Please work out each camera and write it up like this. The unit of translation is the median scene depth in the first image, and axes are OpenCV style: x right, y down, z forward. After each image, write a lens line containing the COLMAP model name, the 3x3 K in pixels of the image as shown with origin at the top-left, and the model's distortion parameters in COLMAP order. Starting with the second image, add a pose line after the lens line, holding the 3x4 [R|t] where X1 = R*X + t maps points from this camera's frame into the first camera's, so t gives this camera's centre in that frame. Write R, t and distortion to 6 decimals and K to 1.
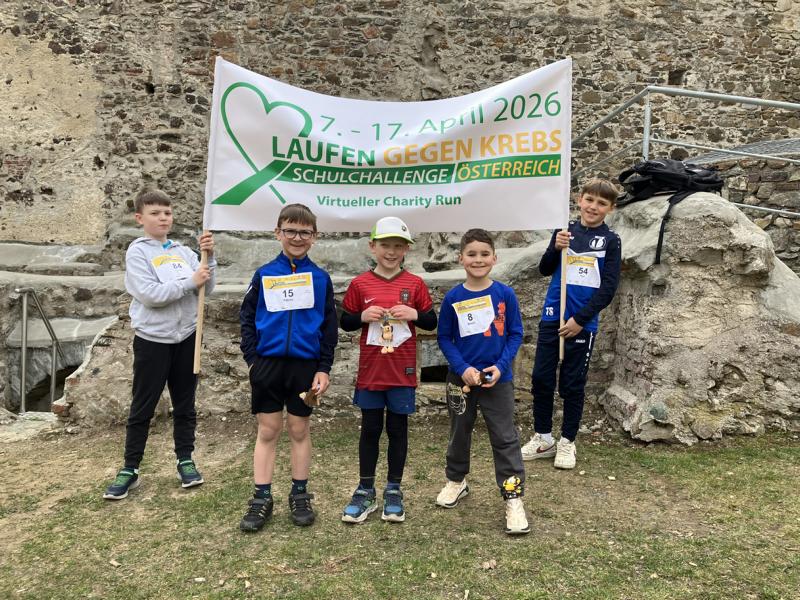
lens RADIAL K [[653.7, 0, 401.1], [0, 653.7, 291.1], [0, 0, 1]] dist [0.015242, 0.004525]
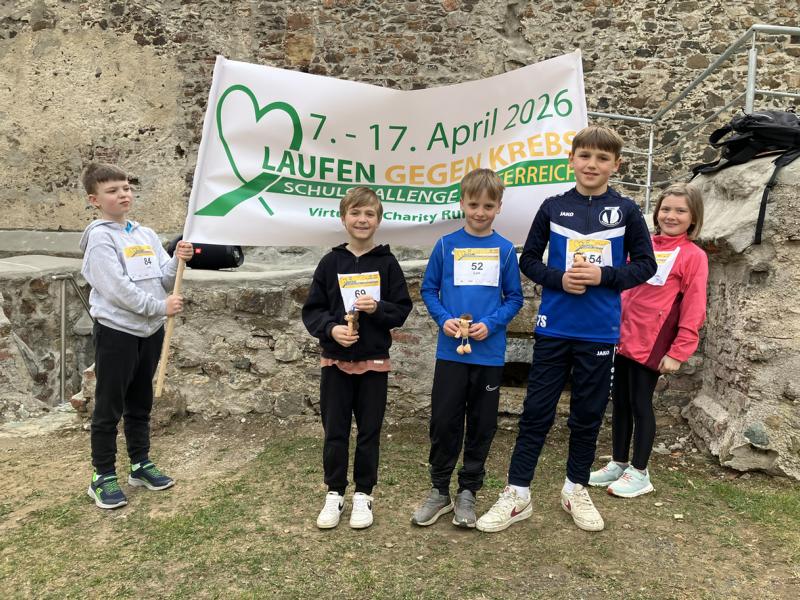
lens RADIAL K [[653.7, 0, 402.8], [0, 653.7, 289.8], [0, 0, 1]] dist [0.015242, 0.004525]
pose [[0.988588, 0.003937, -0.150593, 0.074577], [-0.001654, 0.999882, 0.015283, 0.001307], [0.150635, -0.014860, 0.988478, 0.132090]]
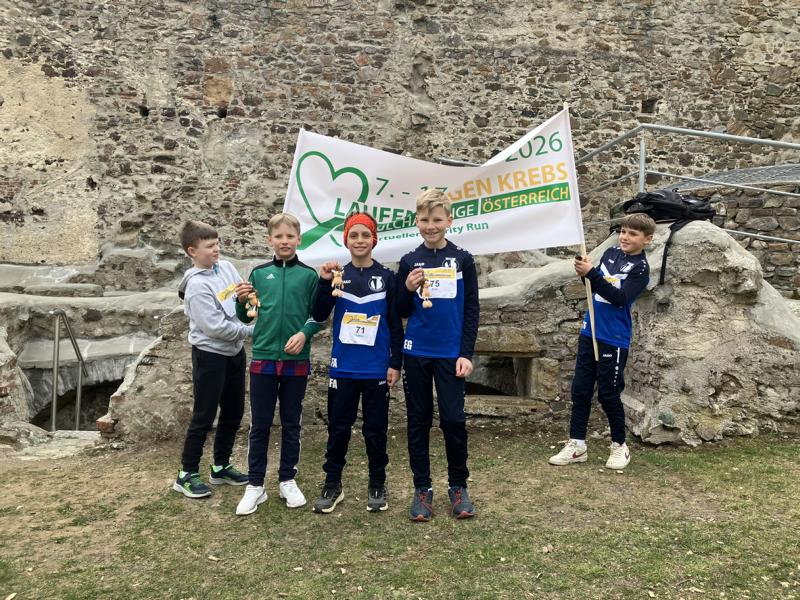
lens RADIAL K [[653.7, 0, 409.5], [0, 653.7, 286.8], [0, 0, 1]] dist [0.015242, 0.004525]
pose [[0.998181, -0.006567, 0.059935, -0.087068], [0.008441, 0.999481, -0.031082, -0.005164], [-0.059700, 0.031532, 0.997718, -0.076019]]
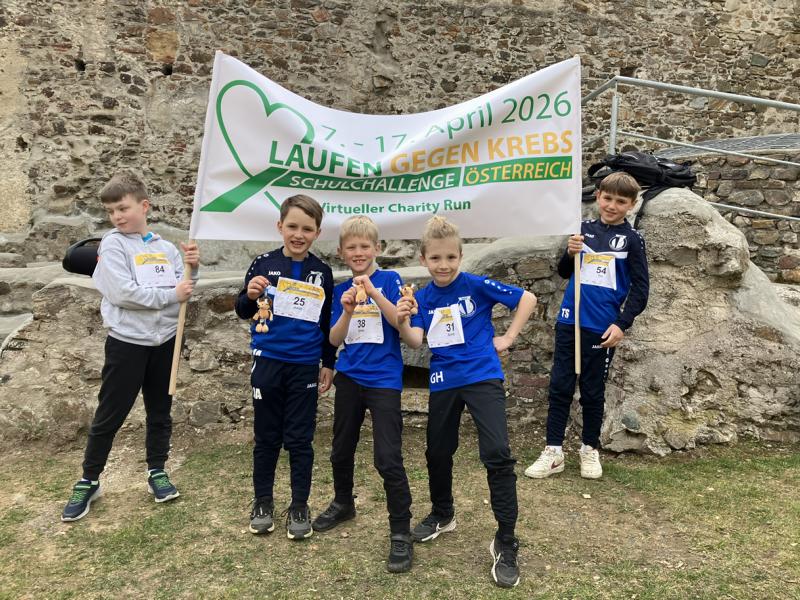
lens RADIAL K [[653.7, 0, 404.2], [0, 653.7, 291.0], [0, 0, 1]] dist [0.015242, 0.004525]
pose [[0.996230, 0.006519, 0.086502, -0.011025], [-0.007481, 0.999914, 0.010791, -0.007607], [-0.086424, -0.011398, 0.996193, 0.072923]]
